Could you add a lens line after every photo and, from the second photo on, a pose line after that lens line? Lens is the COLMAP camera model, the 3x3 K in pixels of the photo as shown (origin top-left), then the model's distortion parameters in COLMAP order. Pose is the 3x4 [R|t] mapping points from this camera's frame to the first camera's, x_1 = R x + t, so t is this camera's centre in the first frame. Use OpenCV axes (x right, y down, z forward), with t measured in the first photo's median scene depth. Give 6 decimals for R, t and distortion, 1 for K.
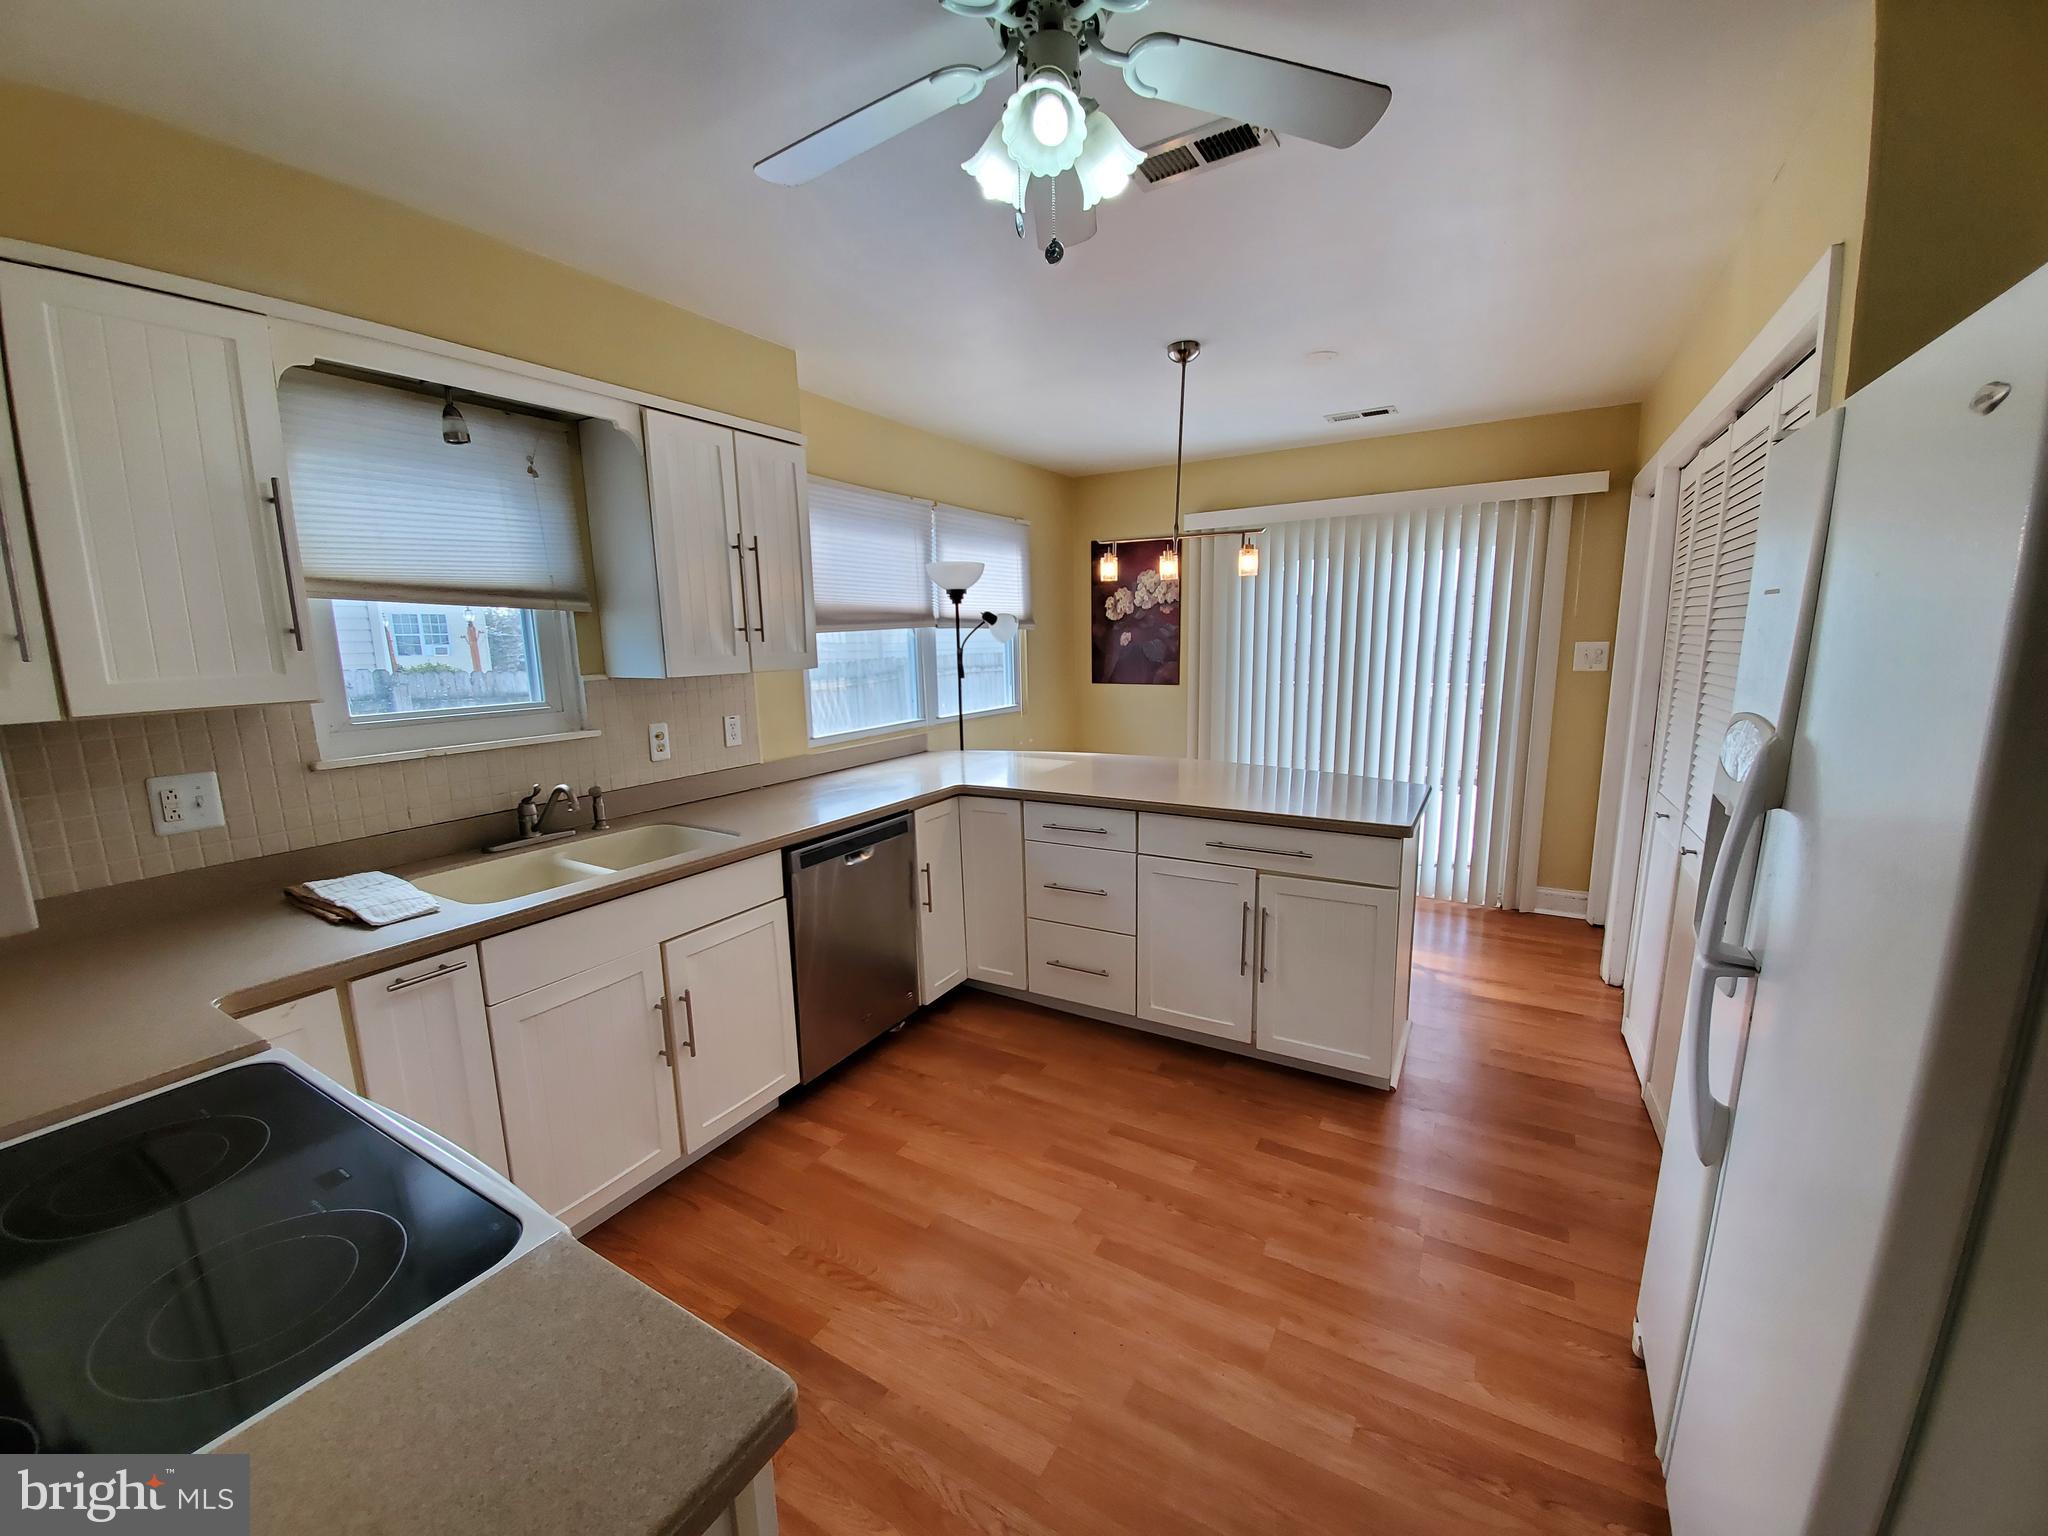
lens RADIAL K [[829.1, 0, 1008.8], [0, 829.1, 772.2], [0, 0, 1]] dist [0.000748, -0.000027]
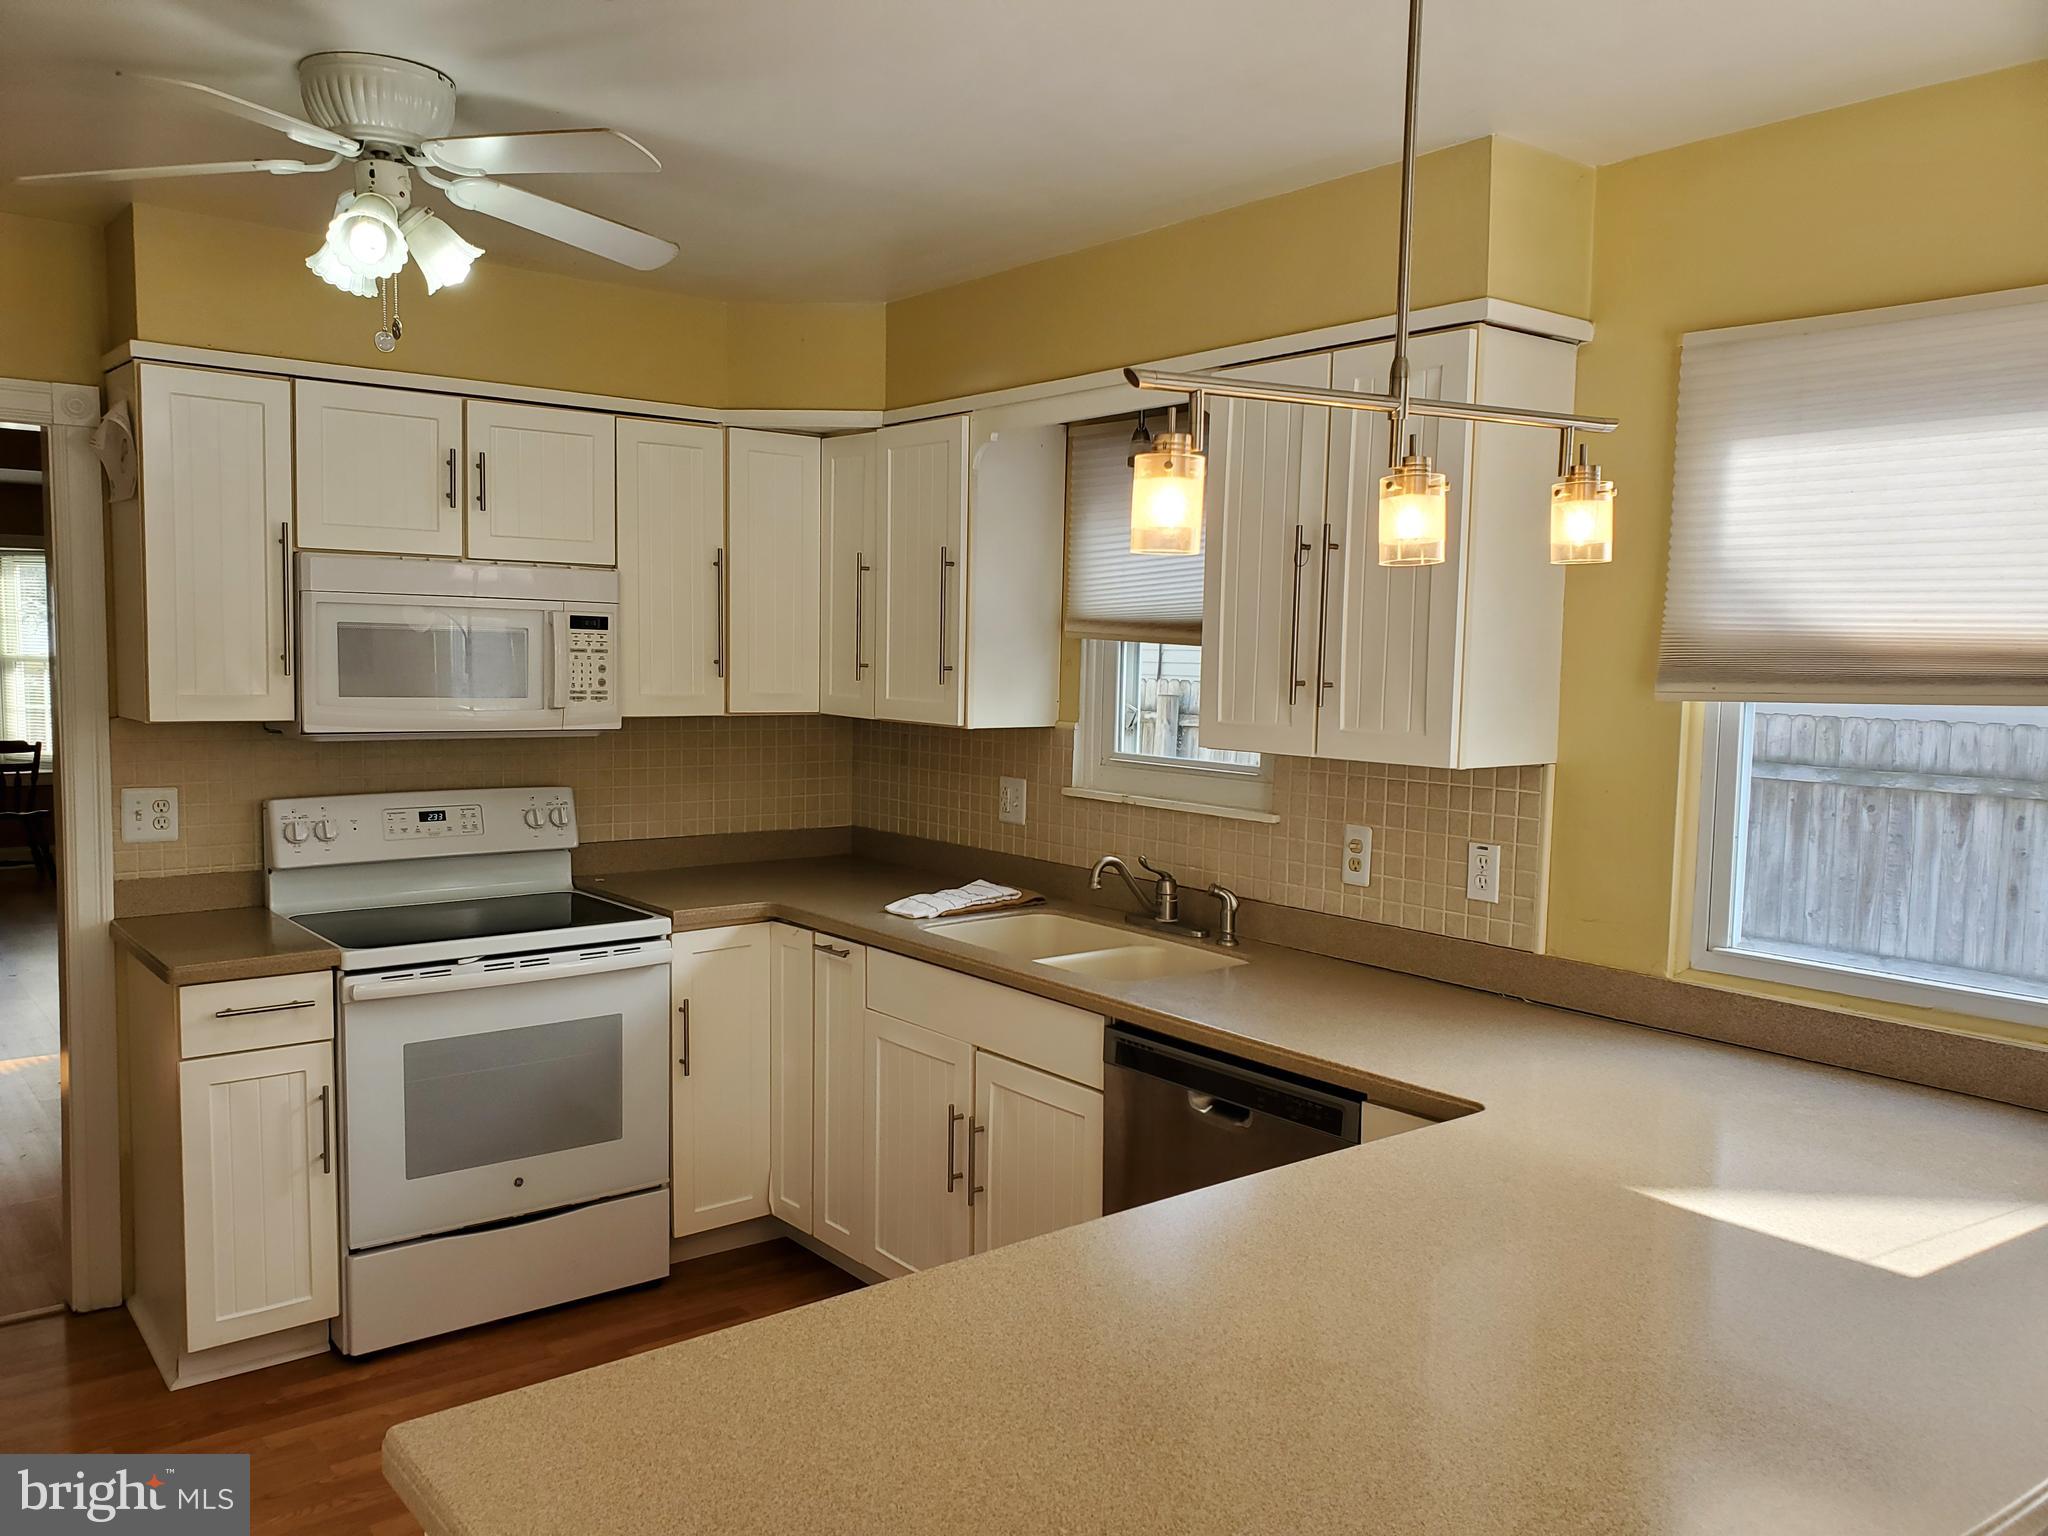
lens RADIAL K [[1538.0, 0, 1014.3], [0, 1538.0, 766.4], [0, 0, 1]] dist [0.044012, -0.049415]
pose [[-0.359002, 0.088124, -0.929167, 0.875913], [-0.167019, 0.973397, 0.156850, -0.283841], [0.918271, 0.211498, -0.334733, 1.339059]]
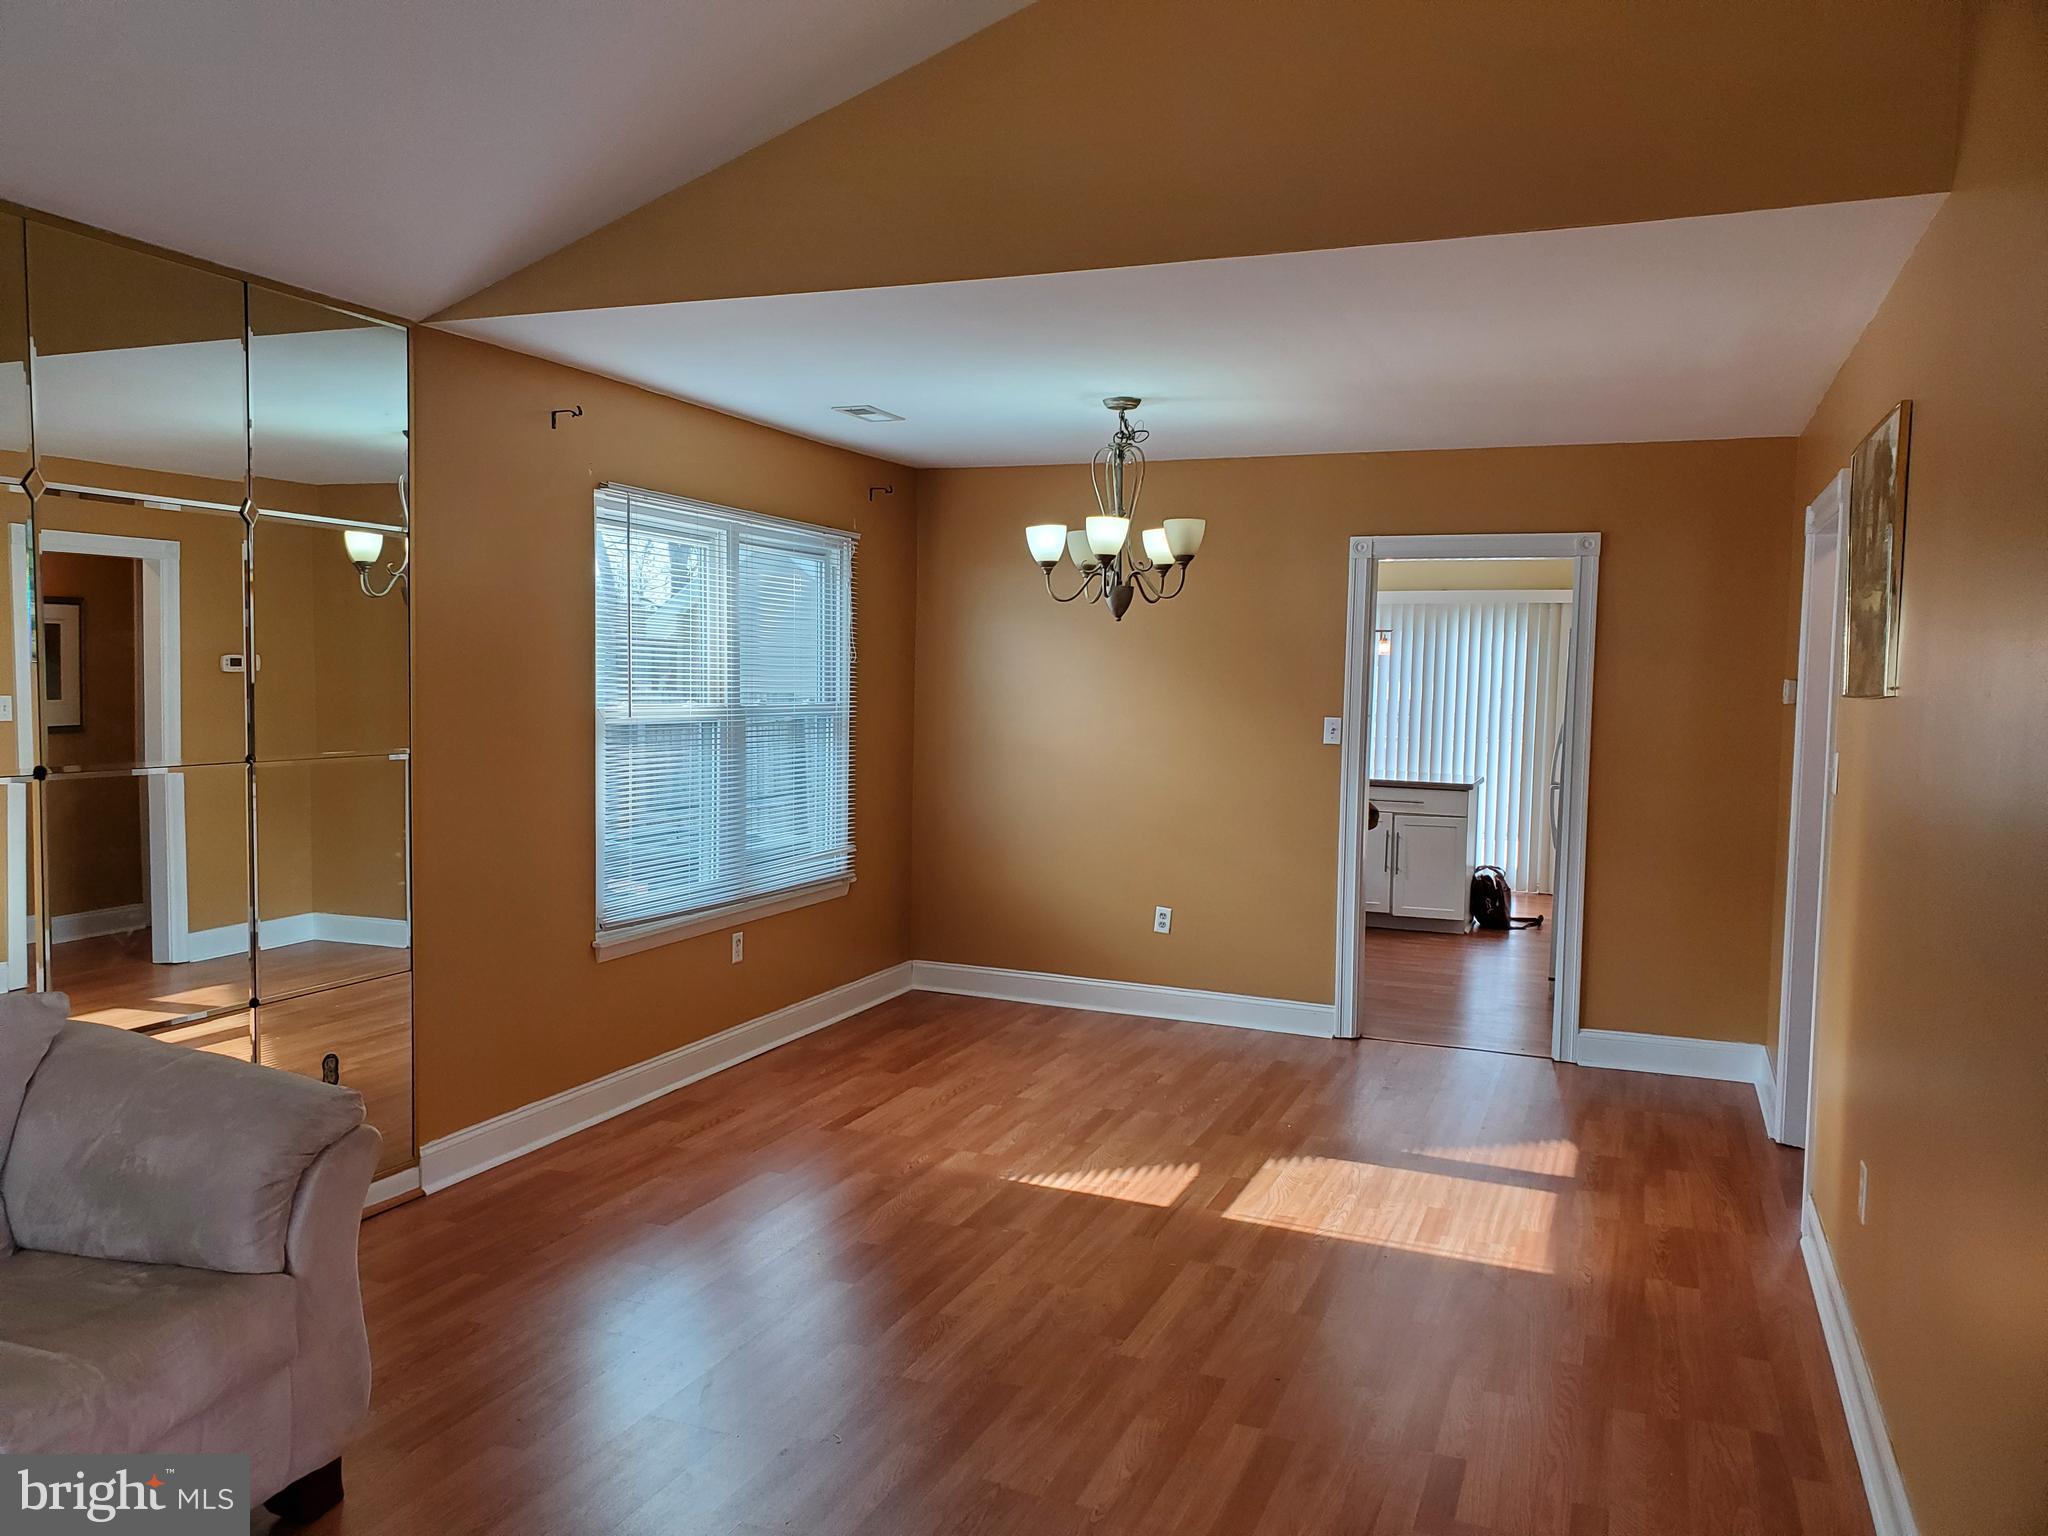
lens RADIAL K [[1538.0, 0, 1014.3], [0, 1538.0, 766.4], [0, 0, 1]] dist [0.044012, -0.049415]
pose [[0.990341, 0.028149, 0.135767, -1.101522], [-0.014747, 0.995005, -0.098731, 0.404652], [-0.137868, 0.095775, 0.985809, -2.491073]]
